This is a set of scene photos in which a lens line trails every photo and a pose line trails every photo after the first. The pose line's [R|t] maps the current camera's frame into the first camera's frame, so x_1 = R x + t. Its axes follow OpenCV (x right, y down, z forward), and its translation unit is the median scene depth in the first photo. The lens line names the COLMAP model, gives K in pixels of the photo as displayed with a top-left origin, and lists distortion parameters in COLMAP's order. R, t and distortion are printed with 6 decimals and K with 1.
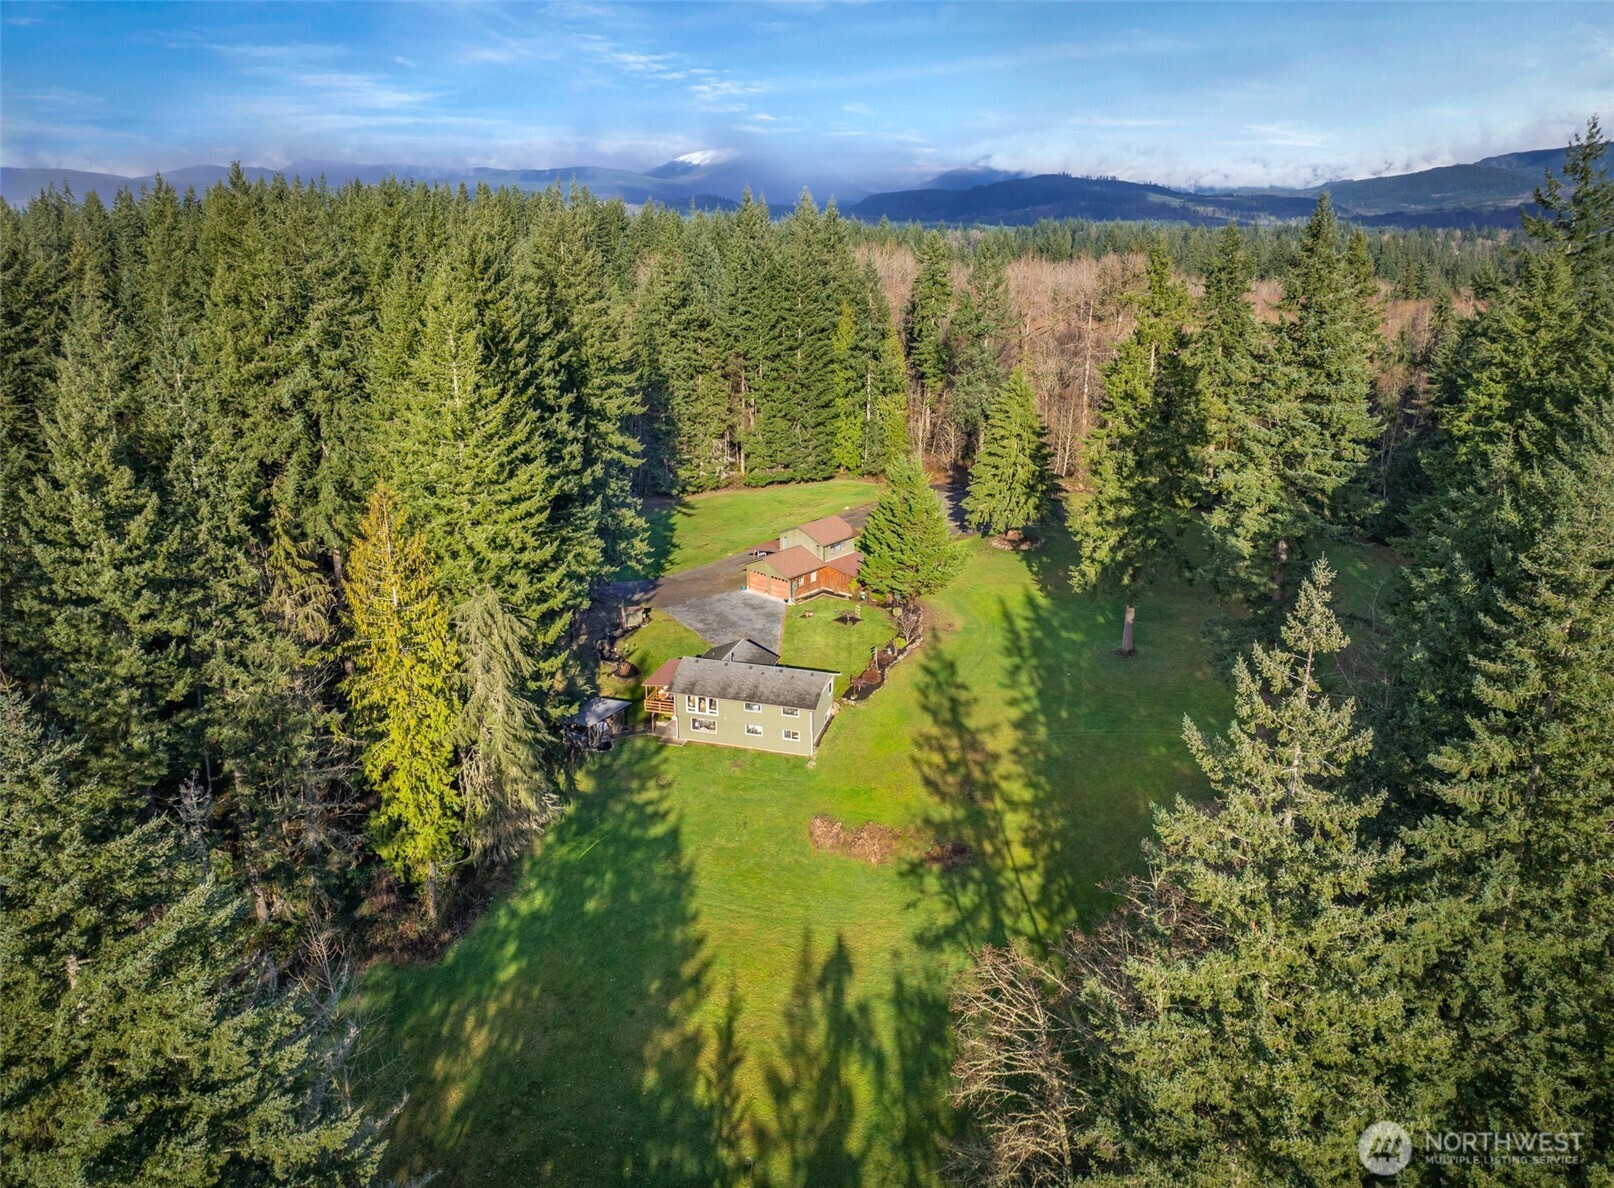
lens RADIAL K [[1148.8, 0, 806.0], [0, 1148.8, 592.9], [0, 0, 1]] dist [0.006707, 0.000498]
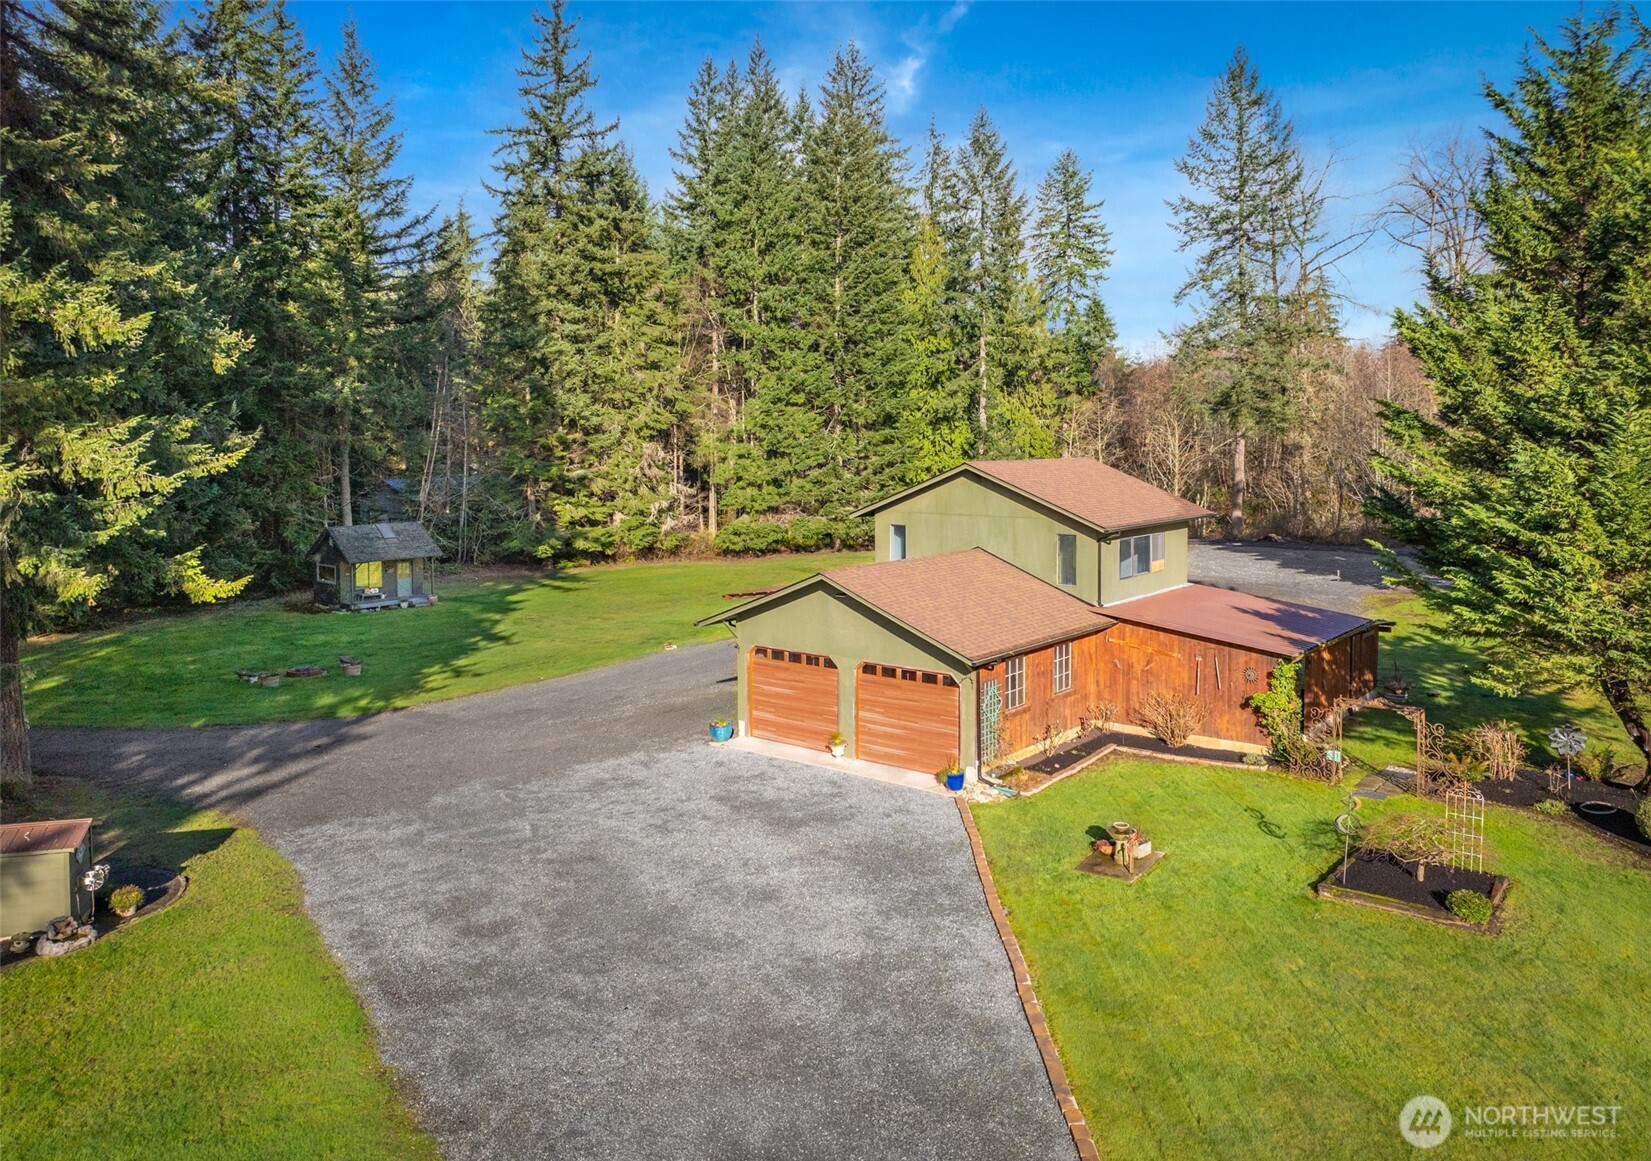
lens RADIAL K [[1192.5, 0, 825.8], [0, 1192.5, 580.1], [0, 0, 1]] dist [0.000384, 0.000100]
pose [[0.999503, -0.011033, 0.029535, -0.026463], [0.016752, 0.979439, -0.201045, 0.008781], [-0.026710, 0.201440, 0.979137, 0.579087]]
